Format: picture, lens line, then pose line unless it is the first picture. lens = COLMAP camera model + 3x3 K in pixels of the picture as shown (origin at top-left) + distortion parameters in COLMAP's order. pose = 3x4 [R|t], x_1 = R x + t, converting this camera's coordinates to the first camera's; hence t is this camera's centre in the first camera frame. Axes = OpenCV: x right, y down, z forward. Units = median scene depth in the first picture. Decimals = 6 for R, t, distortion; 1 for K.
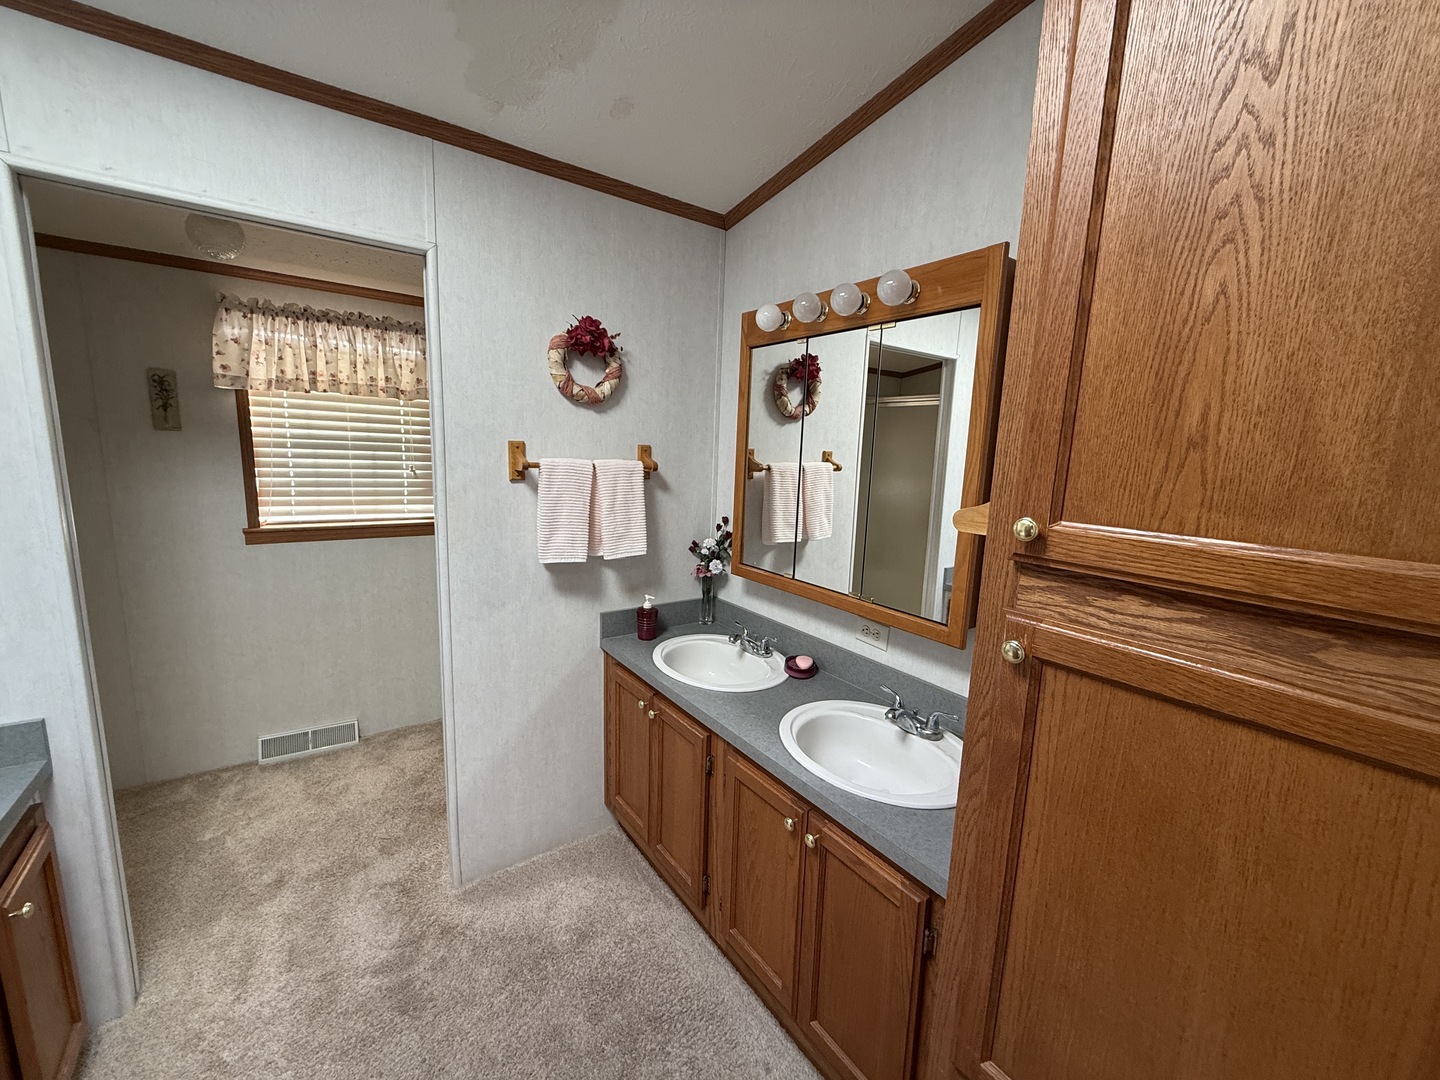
lens RADIAL K [[572.1, 0, 715.8], [0, 572.1, 539.4], [0, 0, 1]] dist [-0.000417, -0.000032]
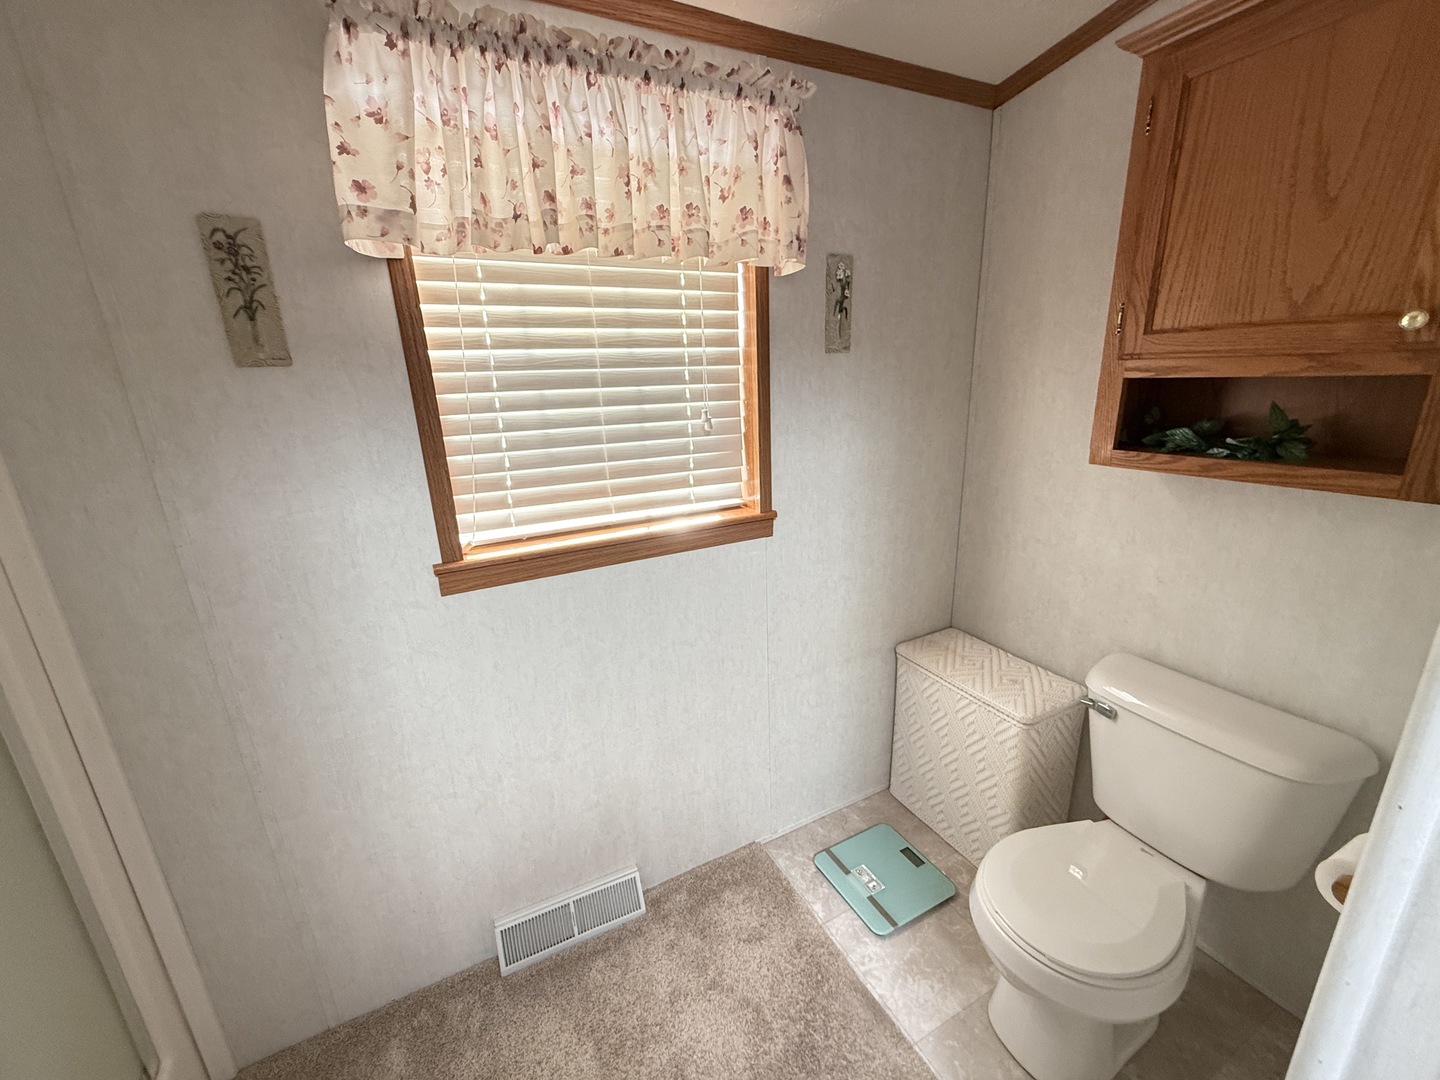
lens RADIAL K [[572.1, 0, 715.8], [0, 572.1, 539.4], [0, 0, 1]] dist [-0.000417, -0.000032]
pose [[0.984984, -0.034715, -0.169117, -0.523182], [0.054618, 0.991921, 0.114494, -0.086300], [0.163776, -0.122012, 0.978923, 0.583272]]
